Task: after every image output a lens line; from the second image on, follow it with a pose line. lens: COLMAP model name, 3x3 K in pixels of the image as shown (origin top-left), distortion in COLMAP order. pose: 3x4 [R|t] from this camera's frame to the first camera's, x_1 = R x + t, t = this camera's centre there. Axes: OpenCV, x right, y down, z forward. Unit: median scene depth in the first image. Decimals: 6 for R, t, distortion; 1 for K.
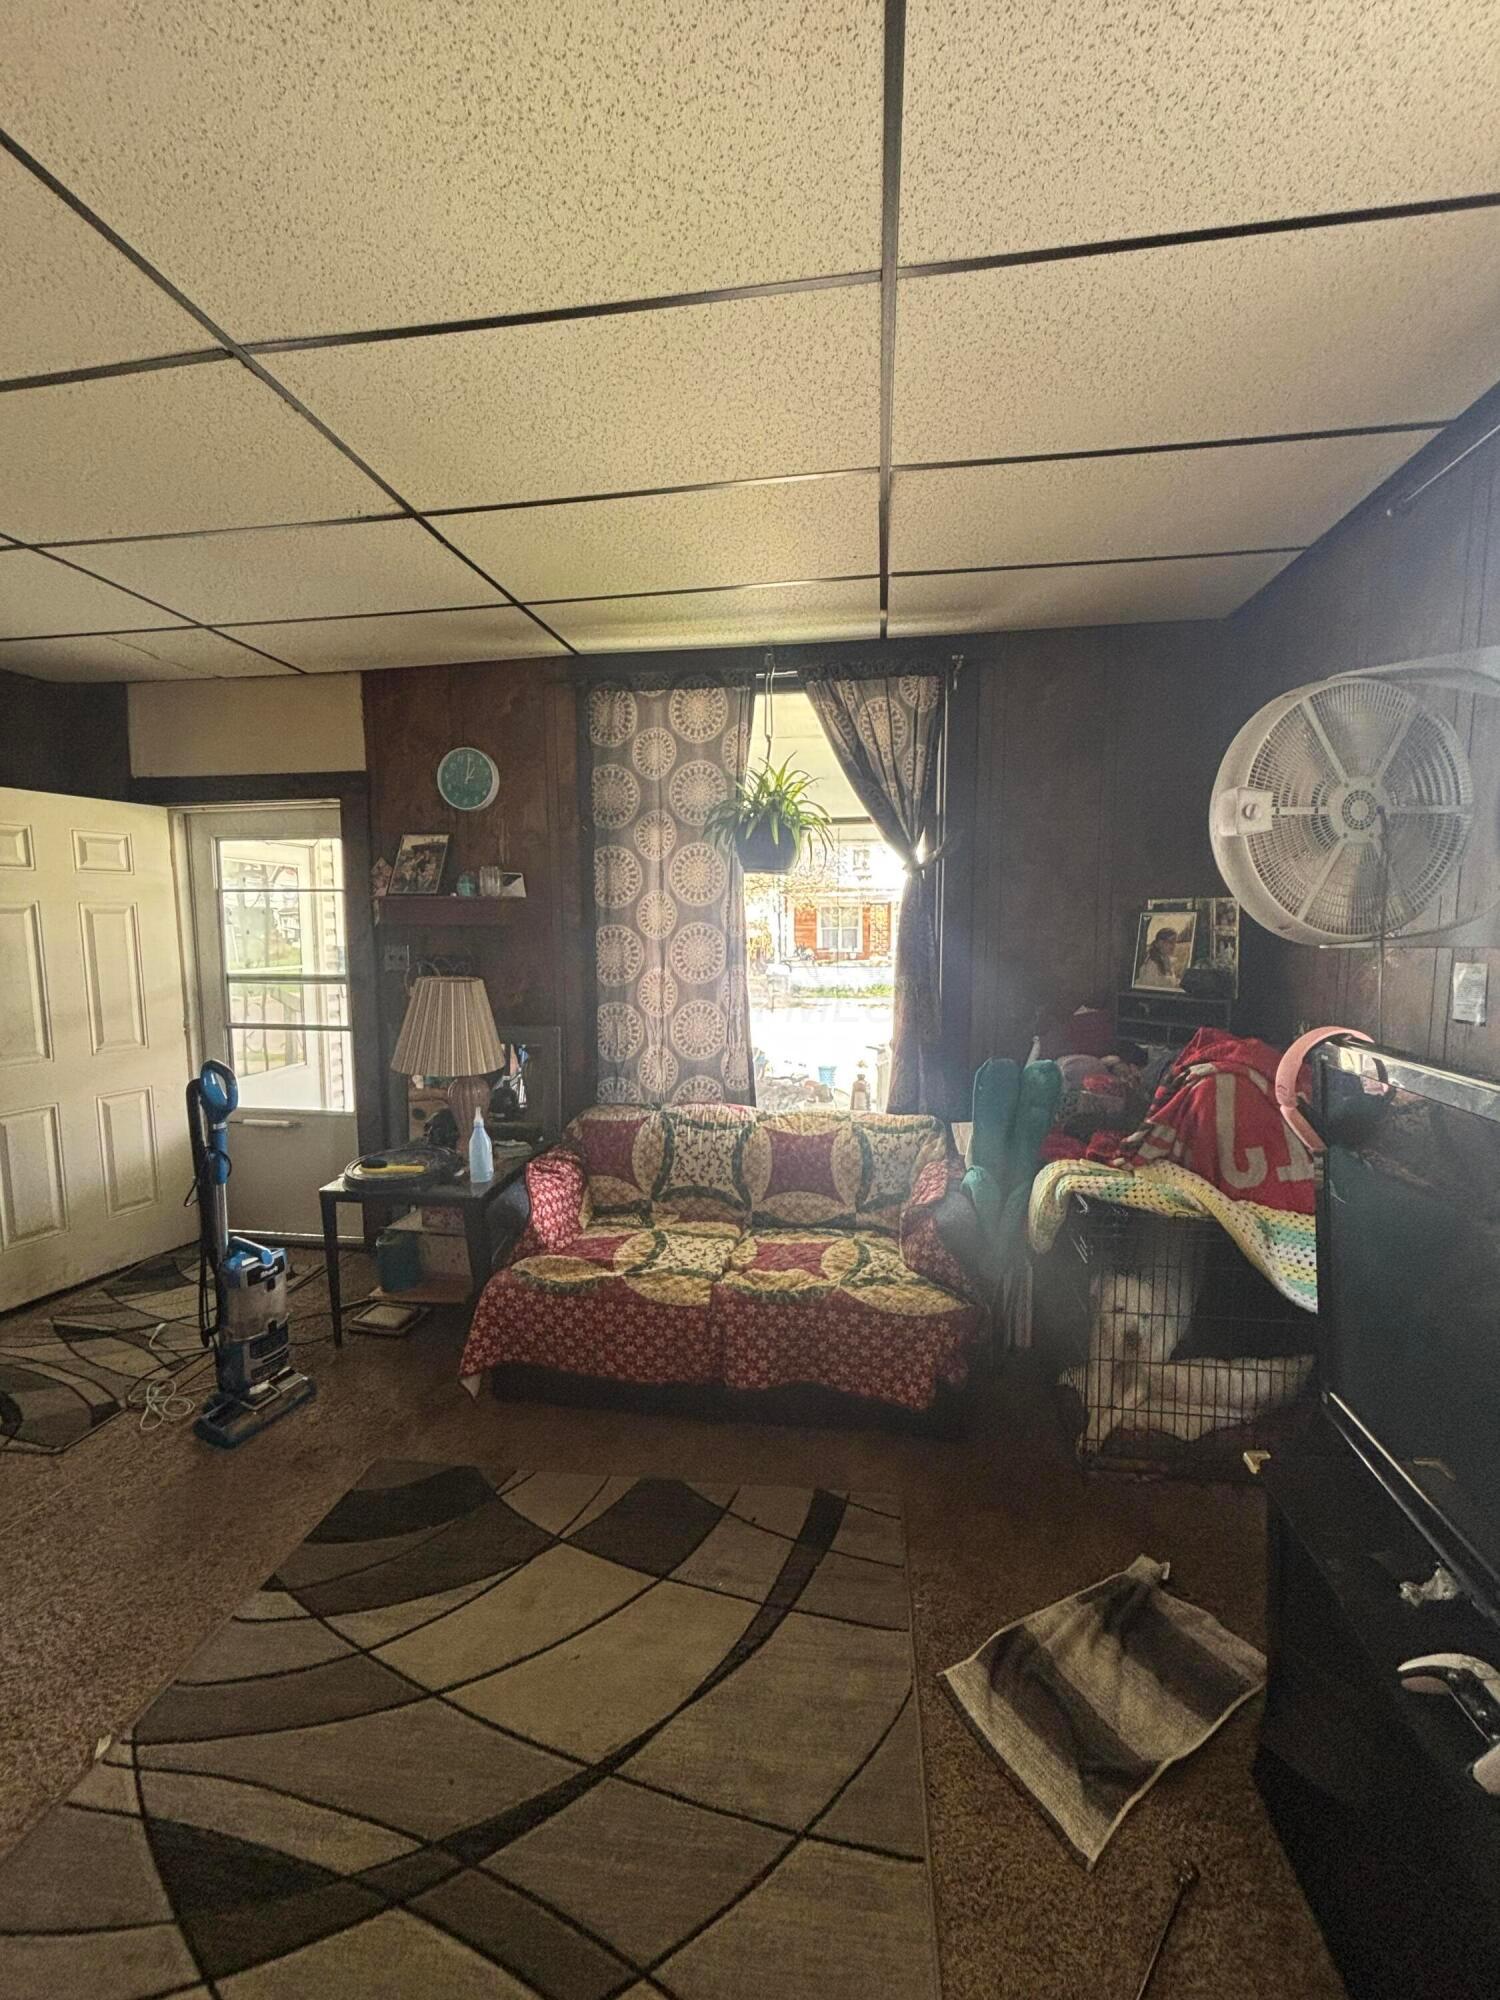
lens RADIAL K [[819.6, 0, 756.9], [0, 819.6, 983.1], [0, 0, 1]] dist [0.001311, -0.000143]
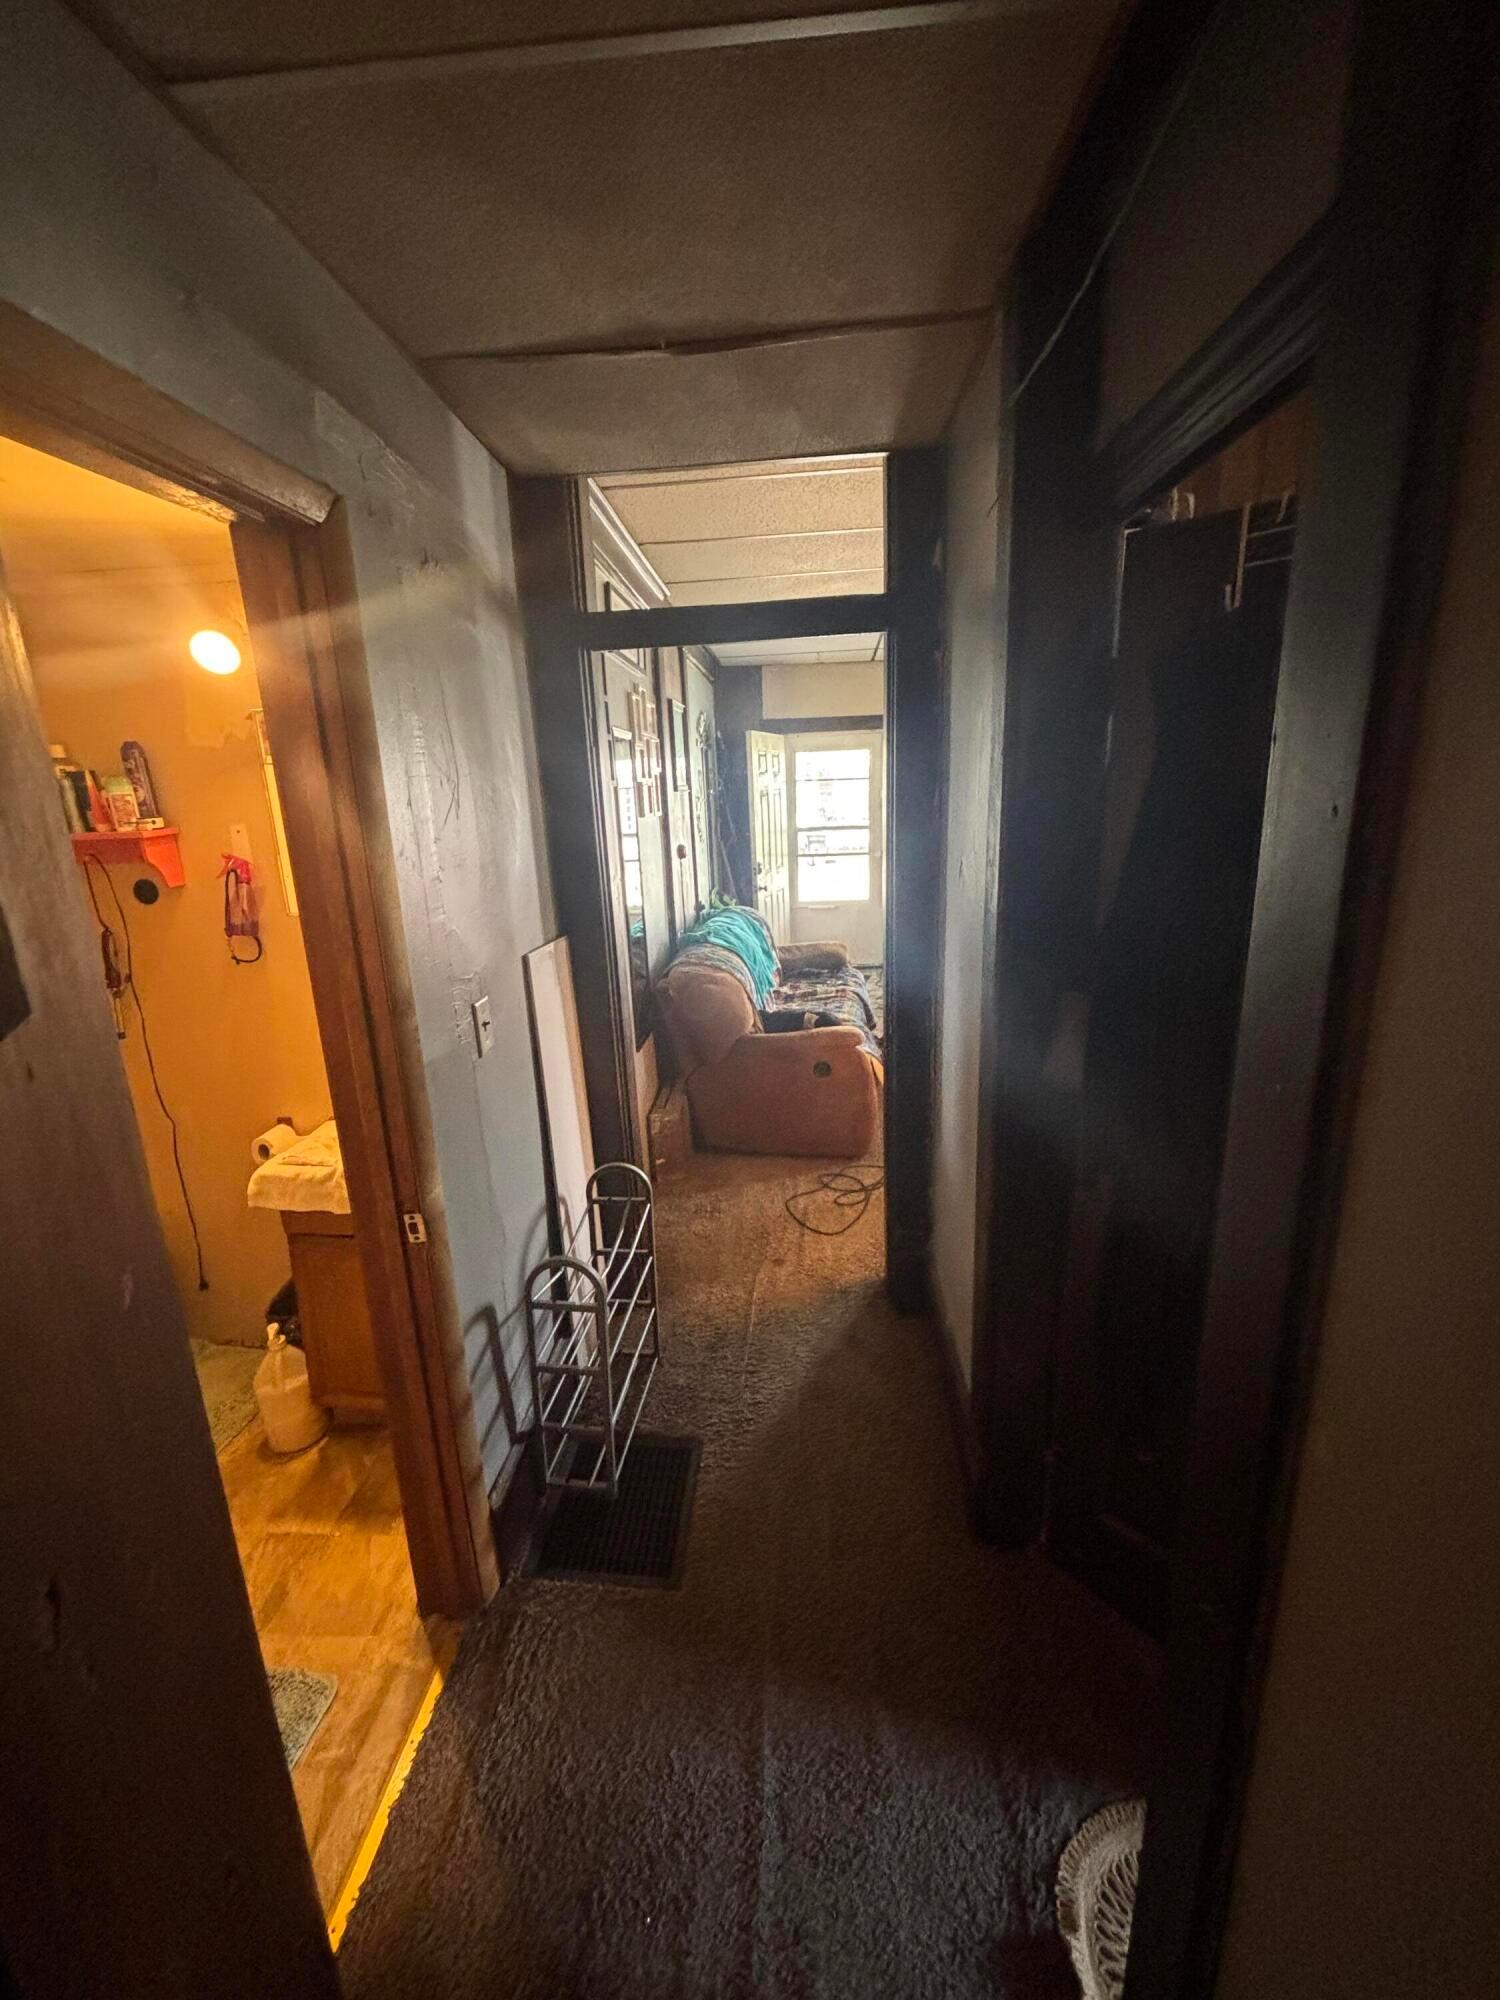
lens RADIAL K [[813.2, 0, 752.5], [0, 813.2, 995.3], [0, 0, 1]] dist [-0.006142, 0.003835]
pose [[0.996343, -0.048730, 0.070188, -1.125747], [0.036162, 0.984724, 0.170328, 0.058828], [-0.077416, -0.167167, 0.982884, -1.086094]]
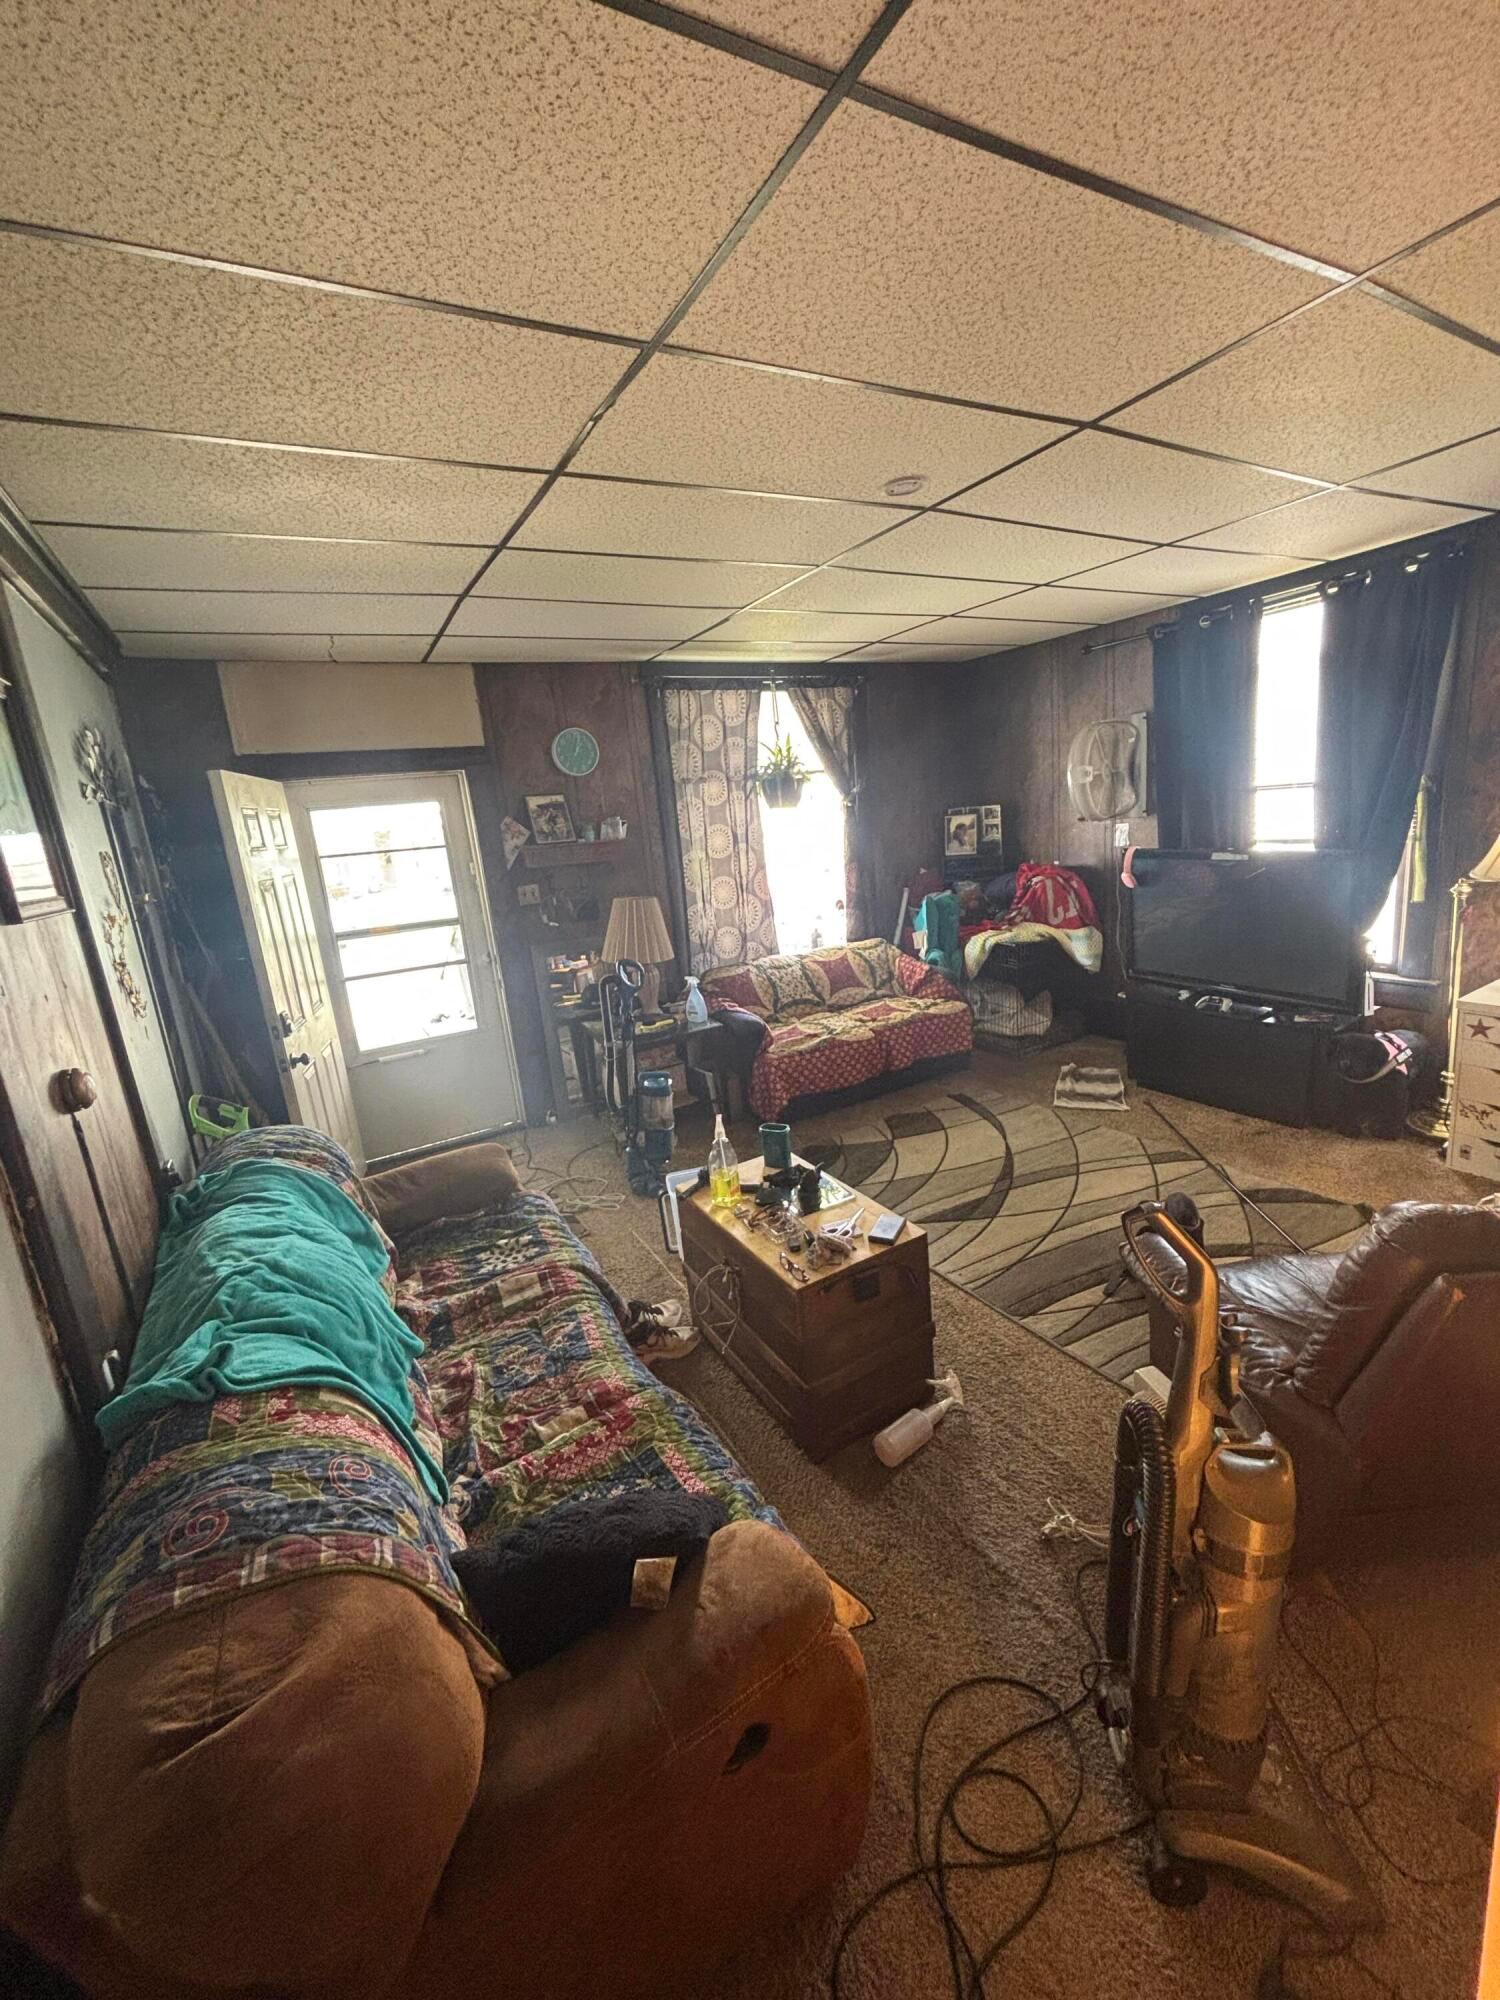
lens RADIAL K [[813.2, 0, 752.5], [0, 813.2, 995.3], [0, 0, 1]] dist [-0.006142, 0.003835]
pose [[0.780937, -0.200800, 0.591453, -1.094540], [0.137072, 0.978928, 0.151363, -0.023819], [-0.609384, -0.037133, 0.792005, -0.261315]]
